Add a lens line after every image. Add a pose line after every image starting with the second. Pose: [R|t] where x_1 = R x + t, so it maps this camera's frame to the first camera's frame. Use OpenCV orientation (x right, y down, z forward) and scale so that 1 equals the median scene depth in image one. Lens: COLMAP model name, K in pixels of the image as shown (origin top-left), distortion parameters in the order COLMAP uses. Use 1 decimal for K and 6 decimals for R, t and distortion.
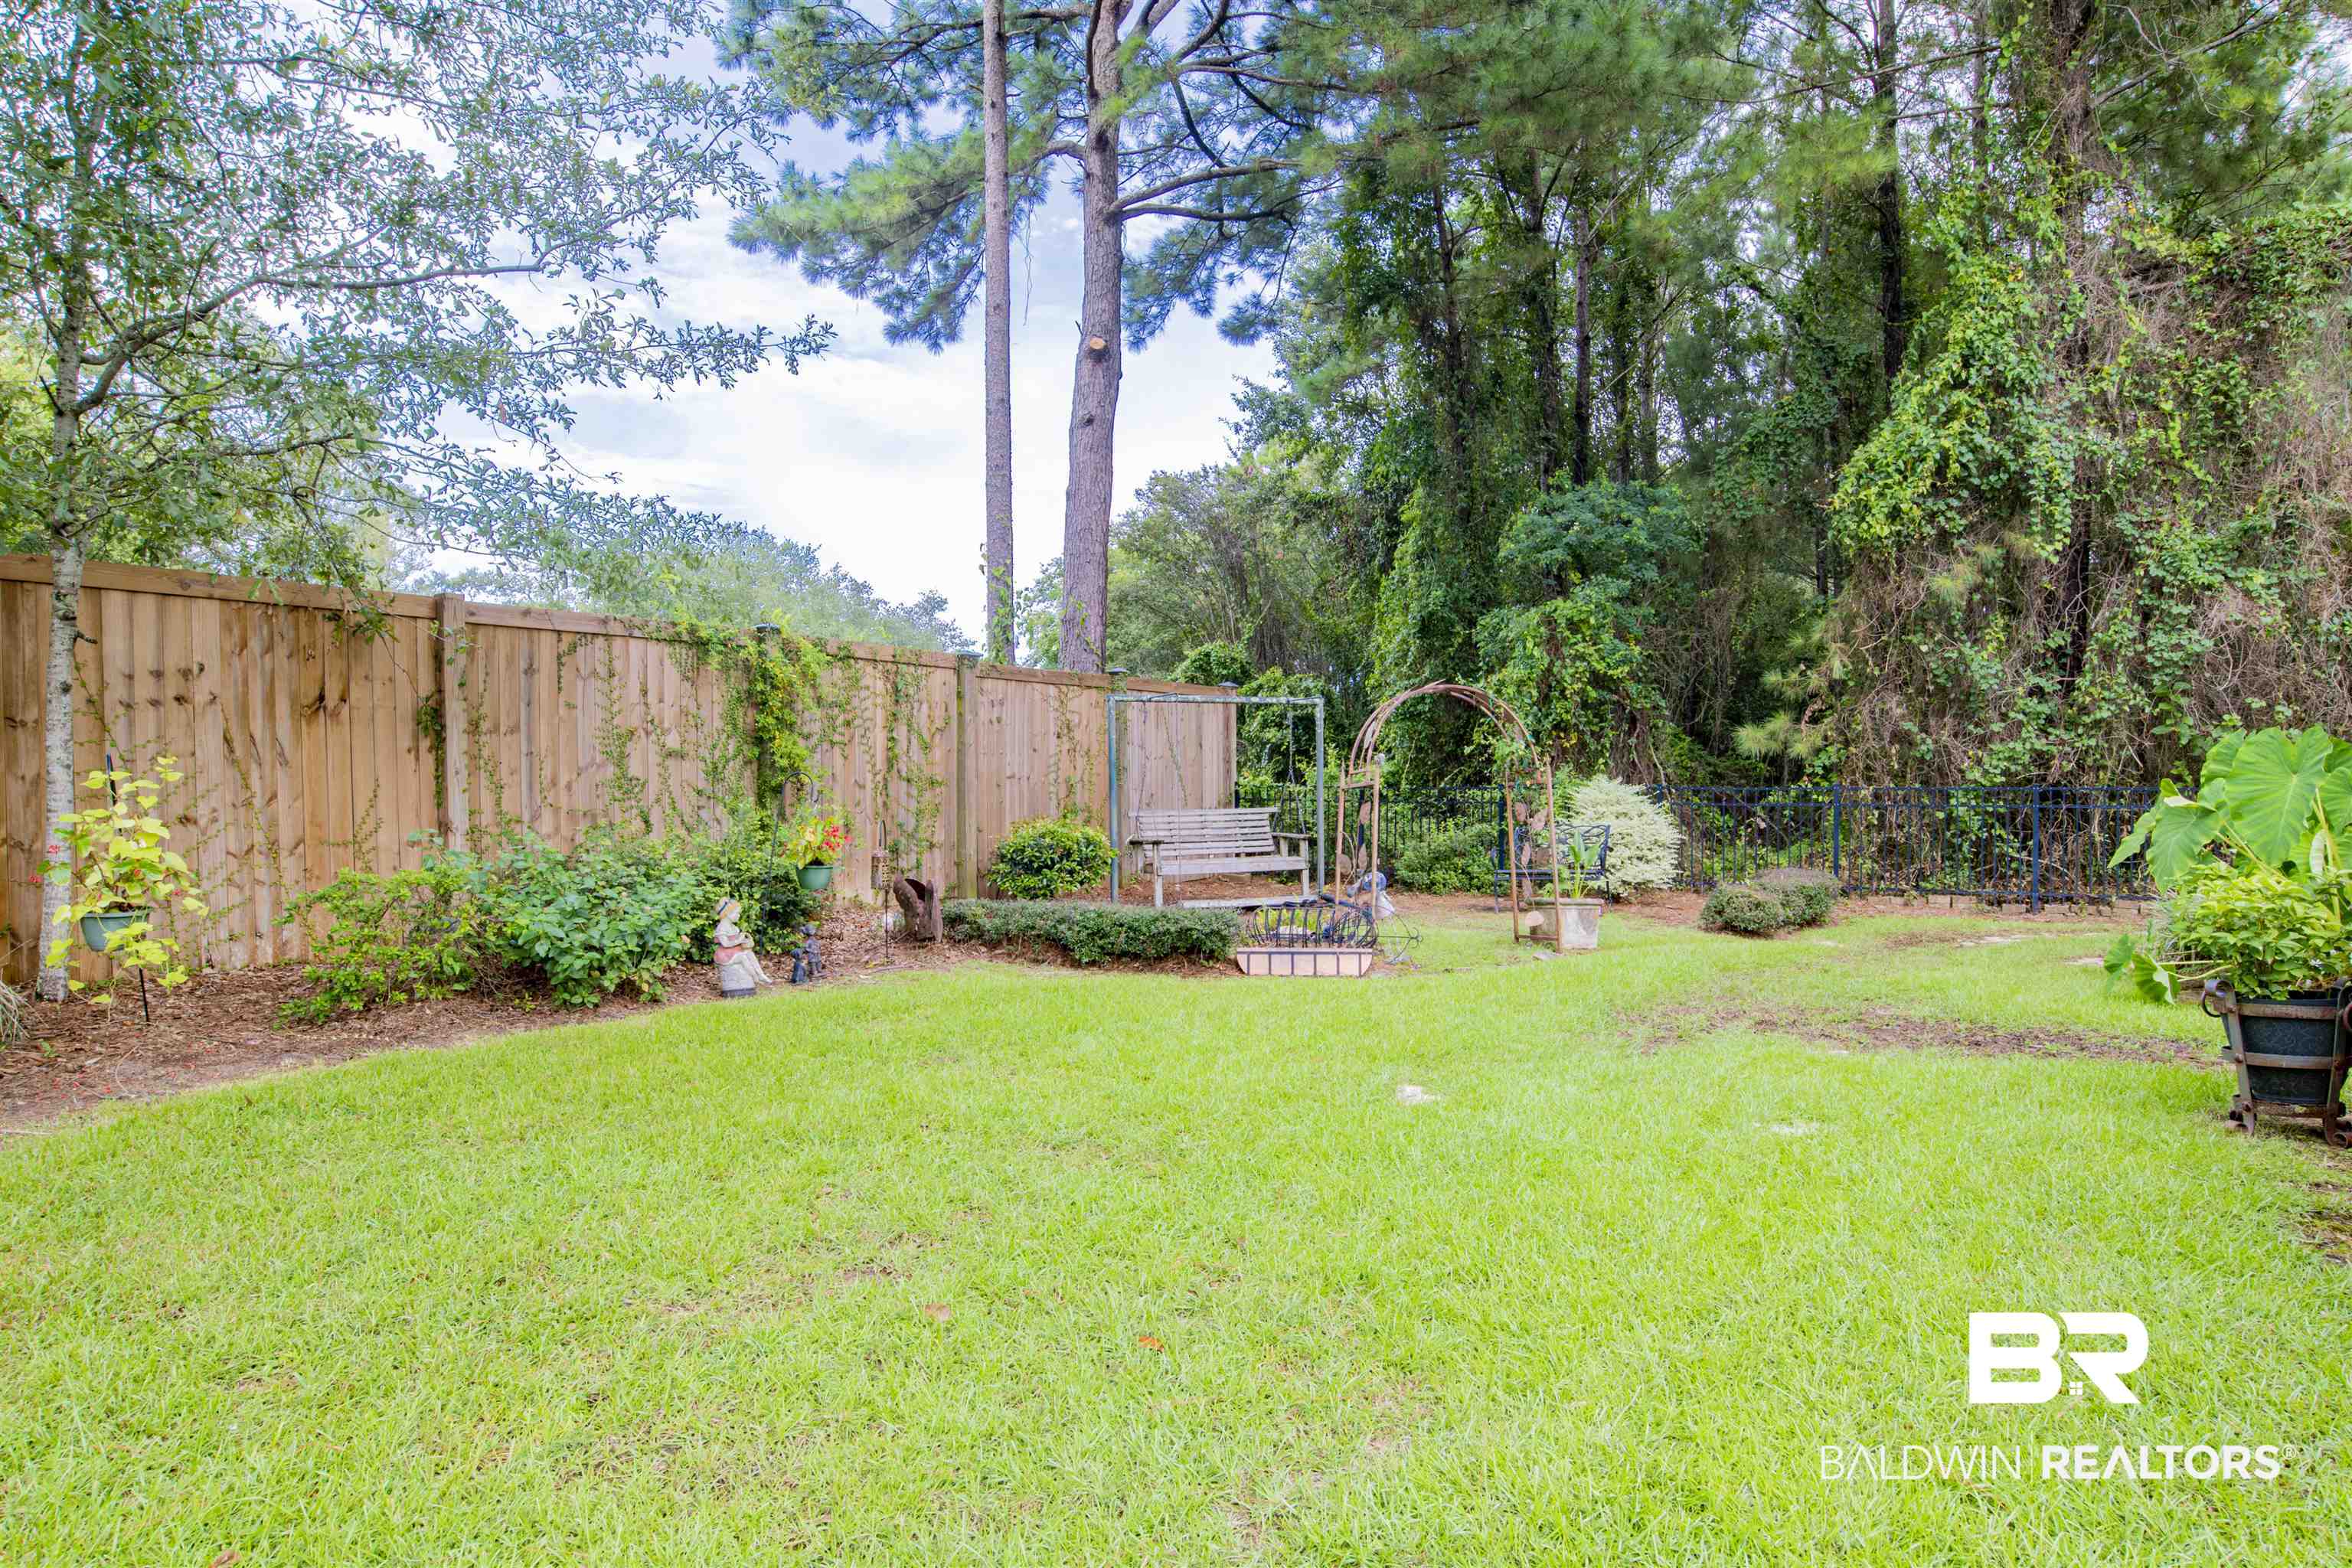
lens RADIAL K [[1257.8, 0, 1231.0], [0, 1257.8, 774.4], [0, 0, 1]] dist [-0.055815, 0.014741]
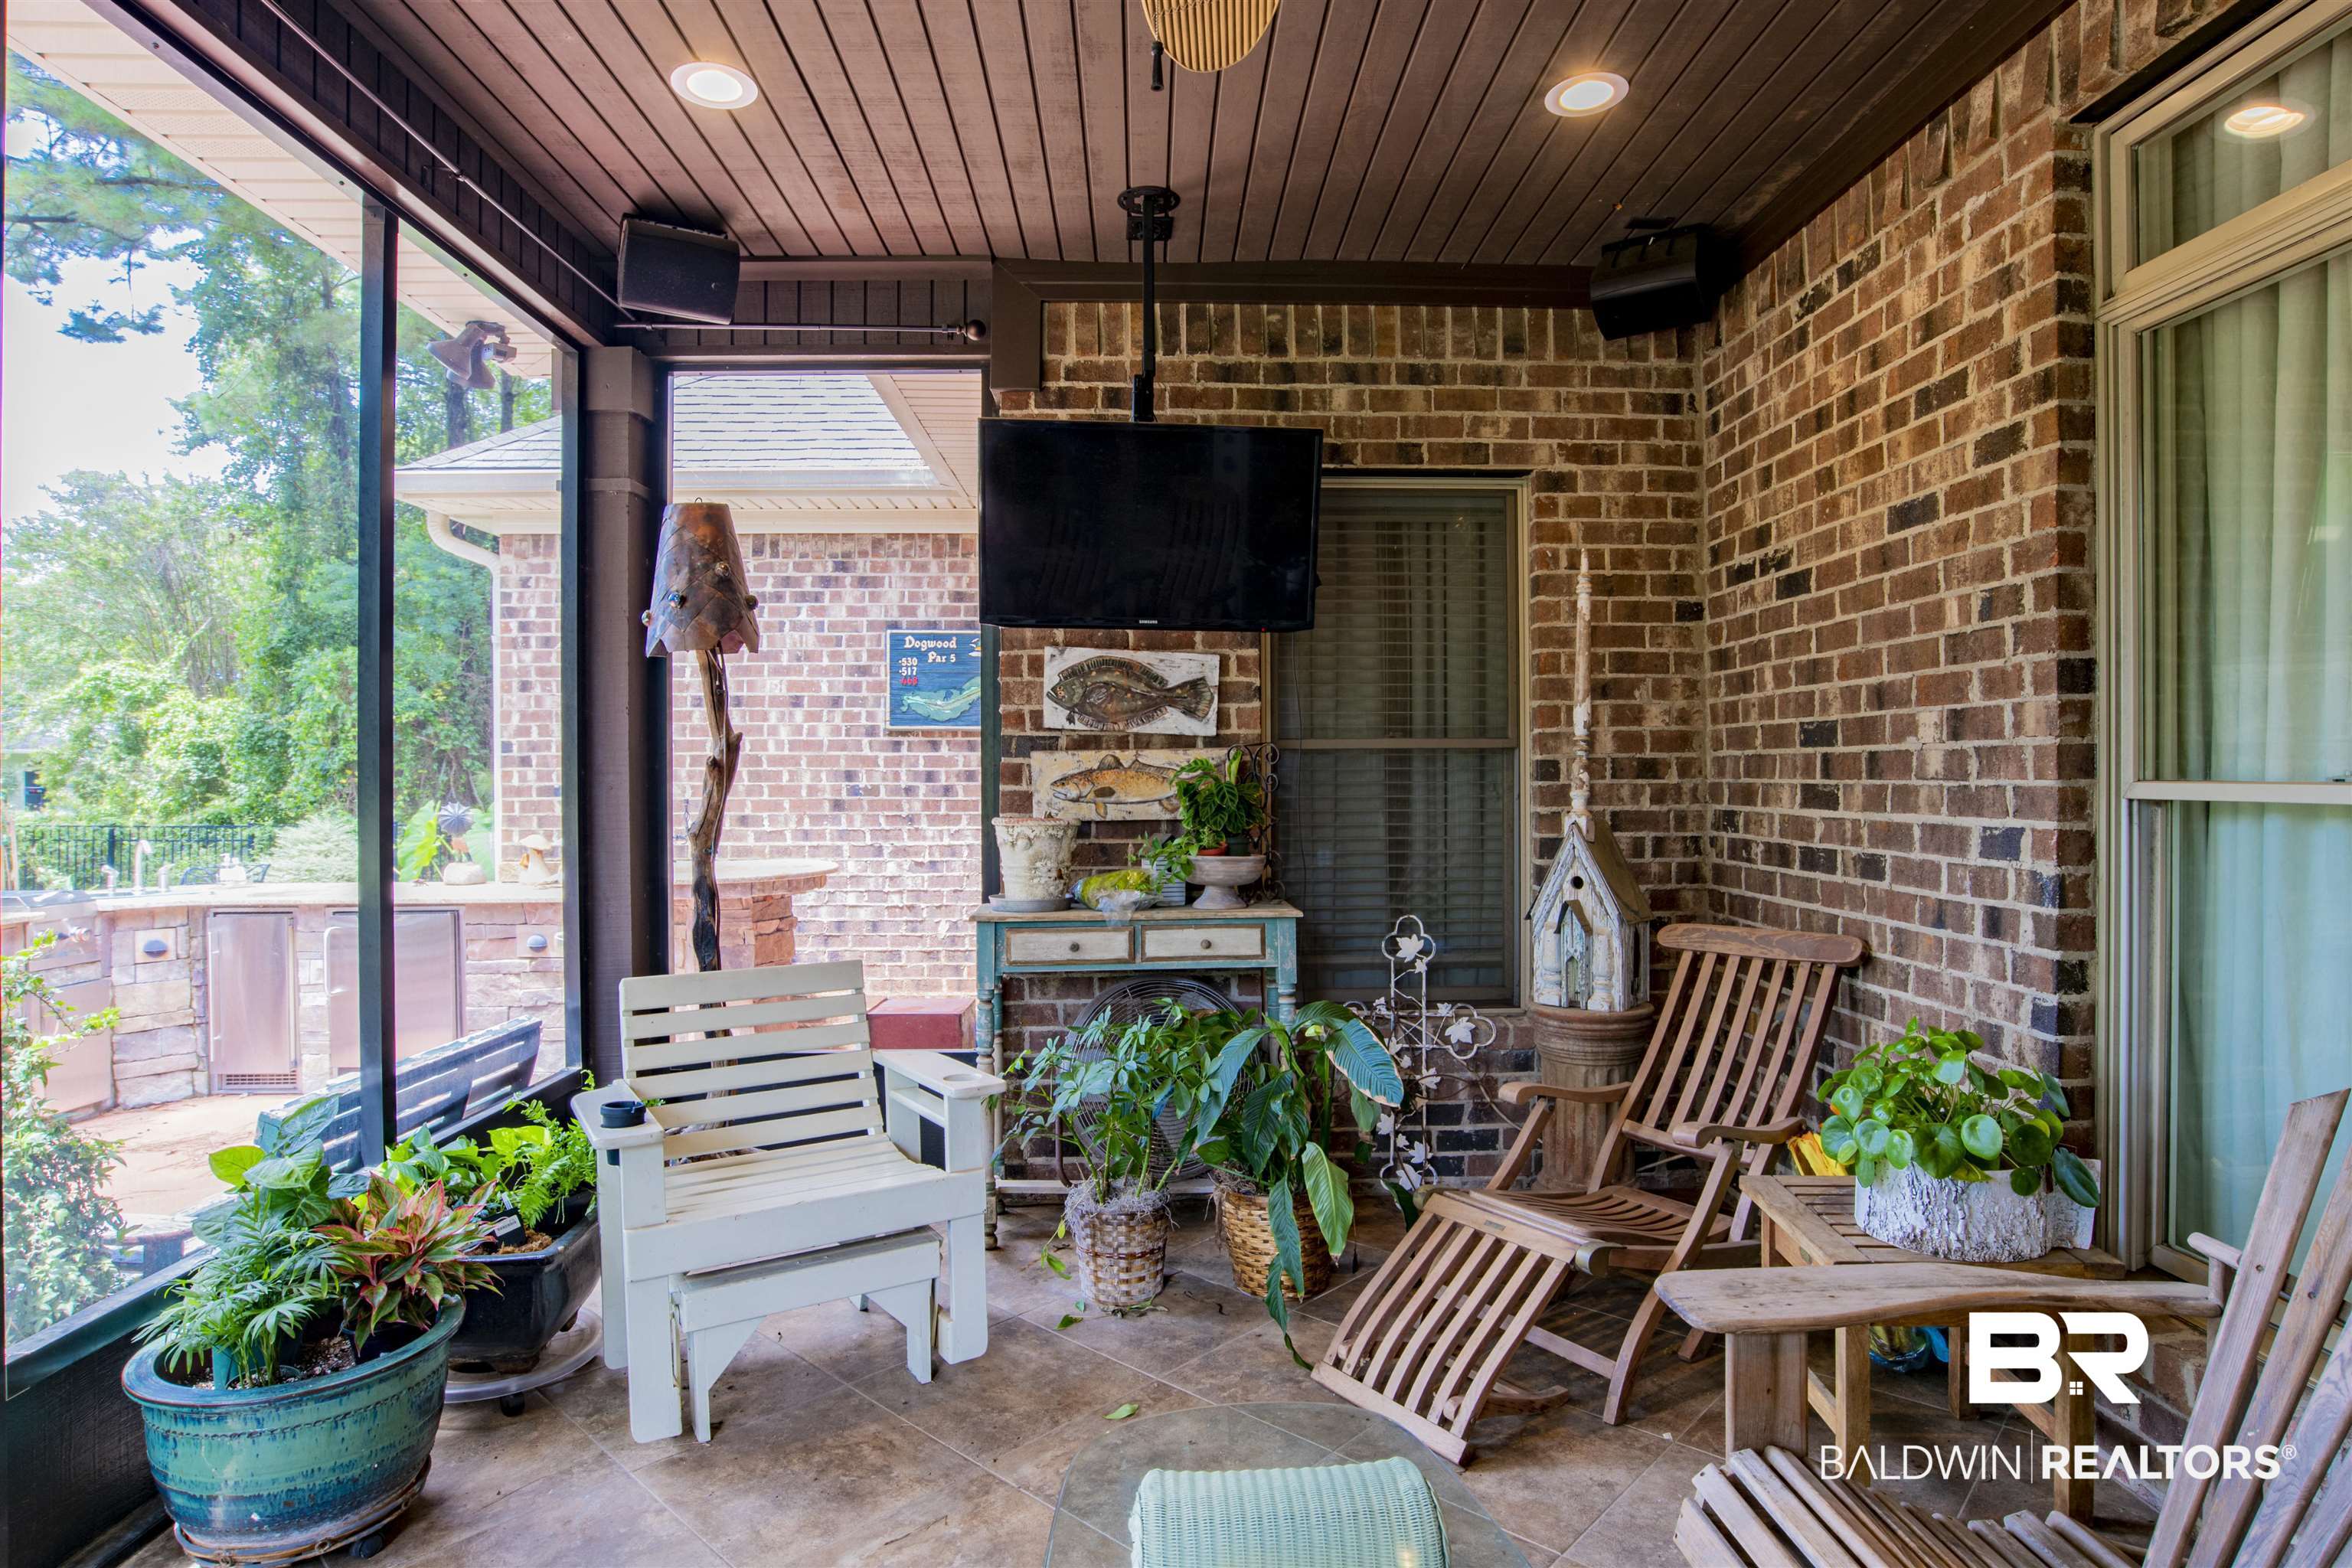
lens RADIAL K [[1247.8, 0, 1162.3], [0, 1247.8, 772.8], [0, 0, 1]] dist [-0.049676, 0.015262]
pose [[0.862375, 0.000367, 0.506270, 0.399895], [0.004609, 0.999953, -0.008576, -0.025172], [-0.506249, 0.009729, 0.862332, -0.294603]]
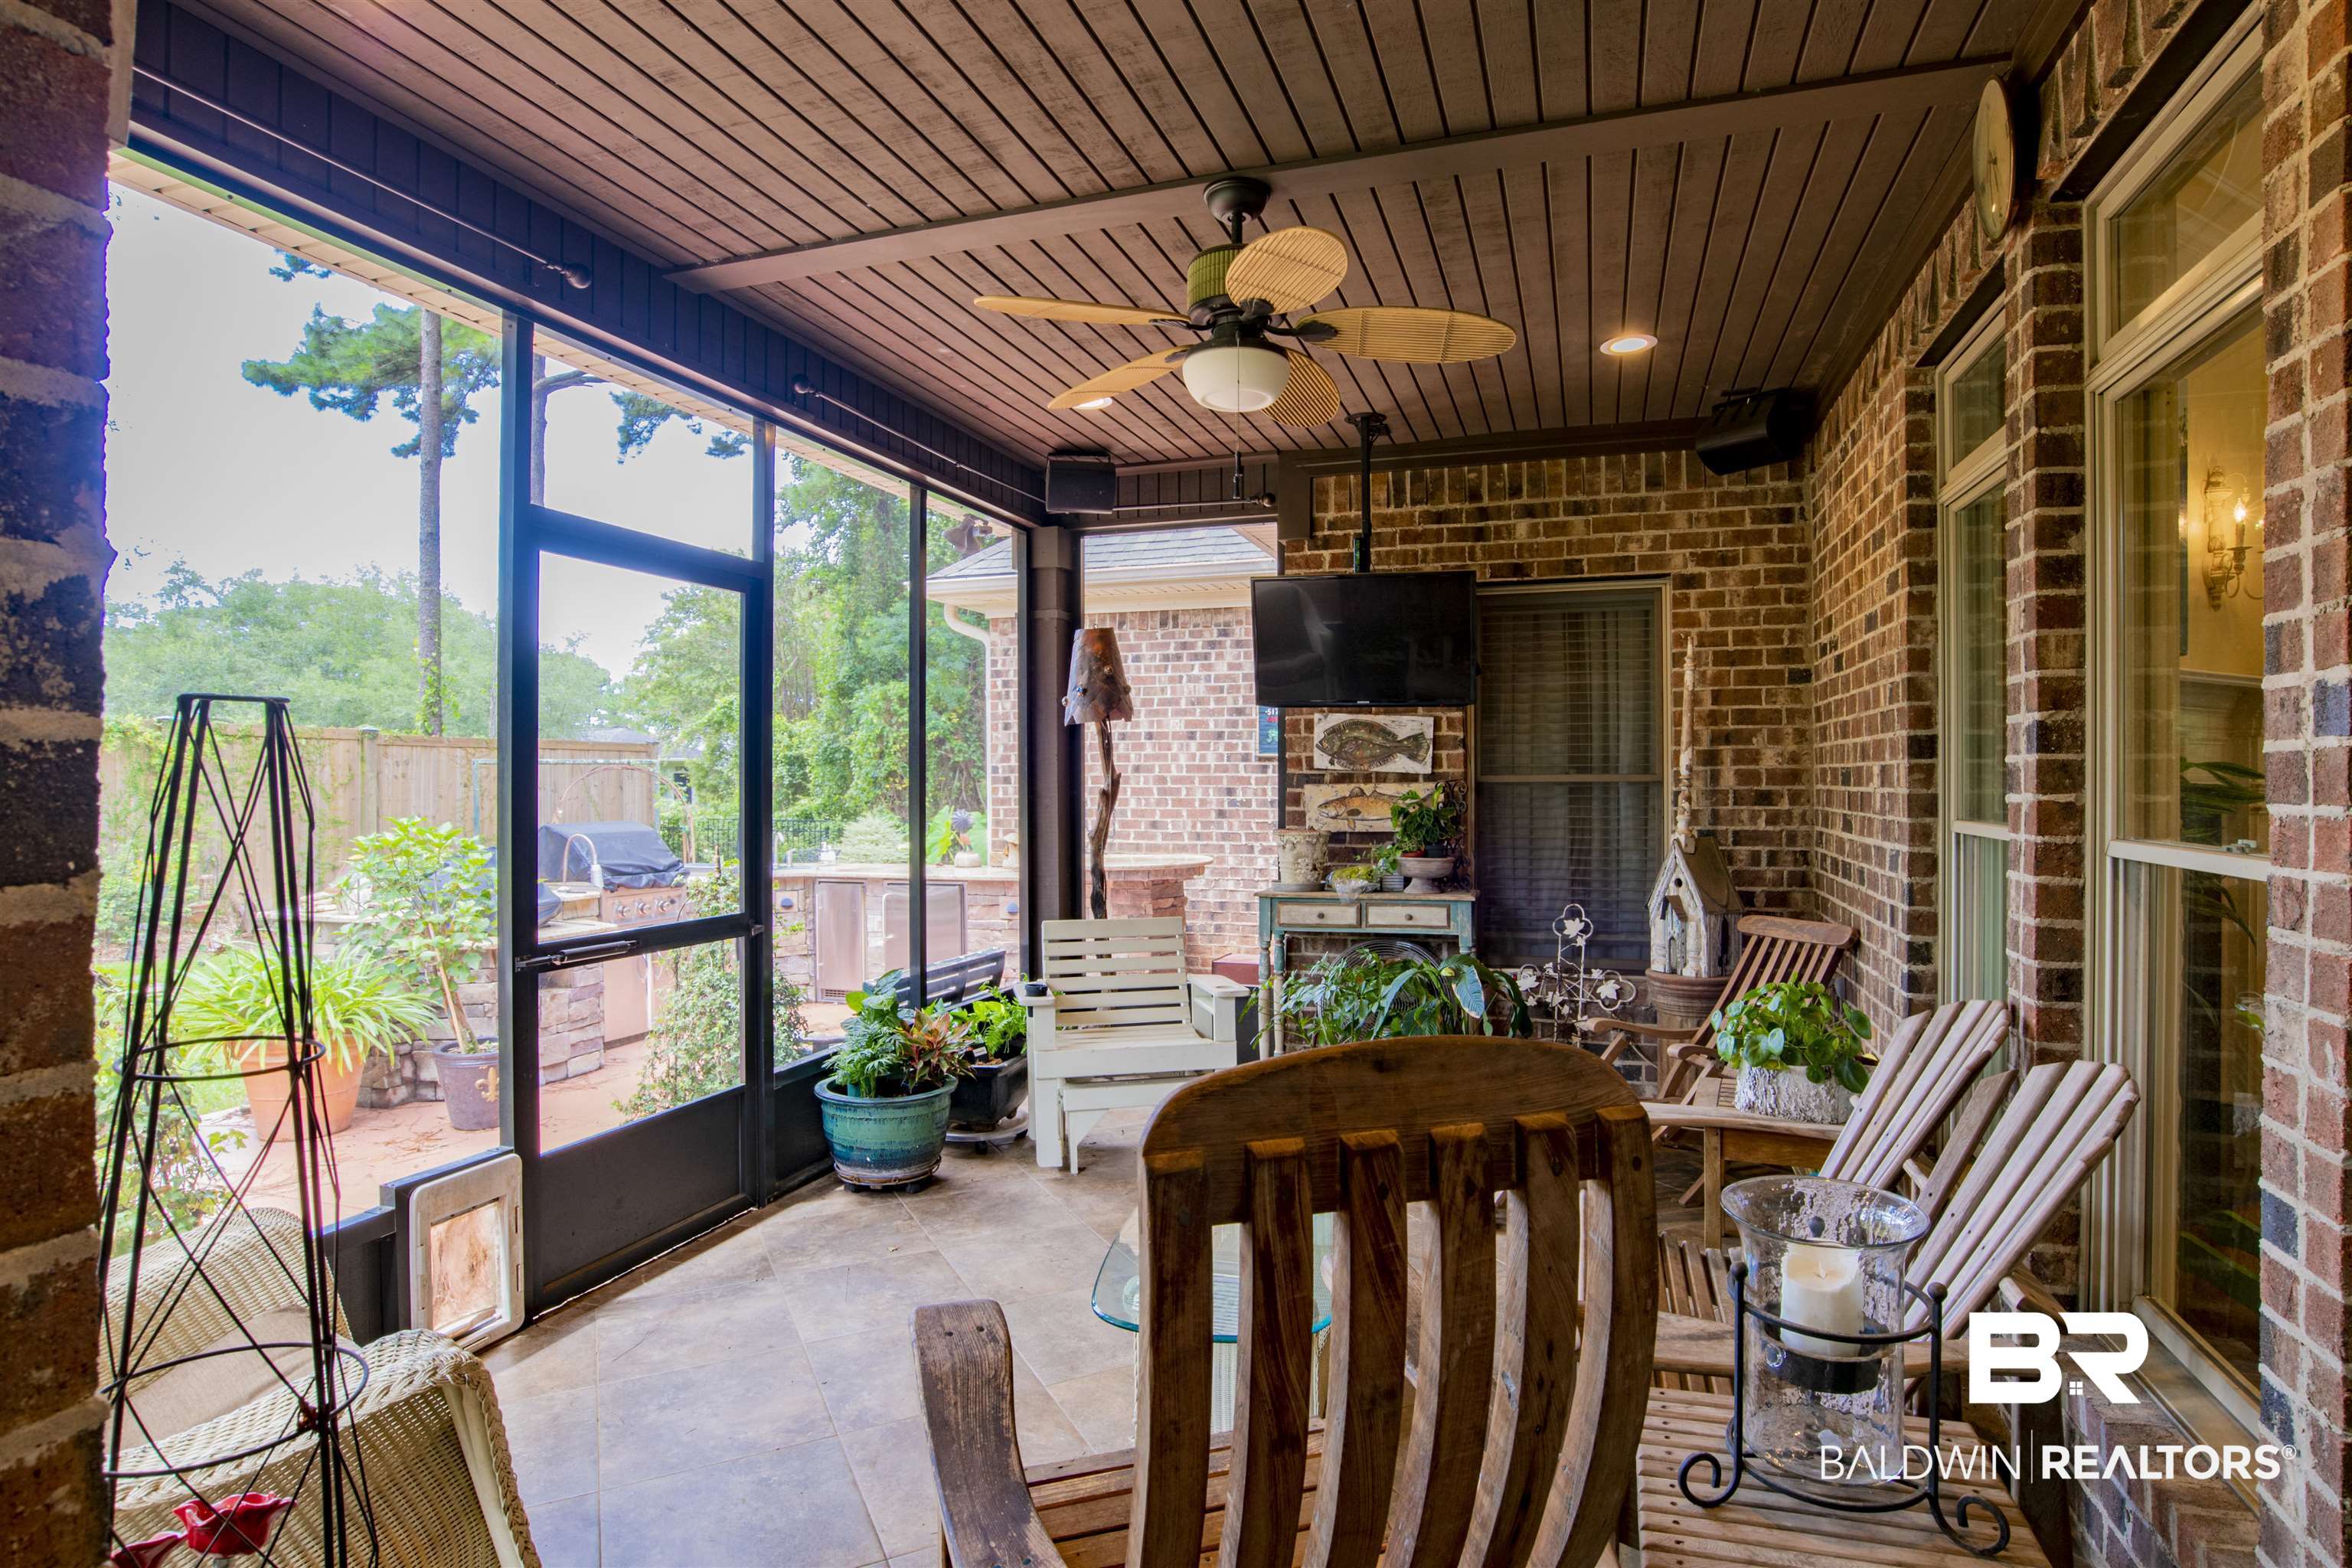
lens RADIAL K [[1216.0, 0, 1143.1], [0, 1216.0, 749.1], [0, 0, 1]] dist [-0.063899, 0.024960]
pose [[0.988480, 0.001318, 0.151346, 0.402007], [0.003172, 0.999562, -0.029418, -0.032135], [-0.151318, 0.029559, 0.988043, -0.421487]]
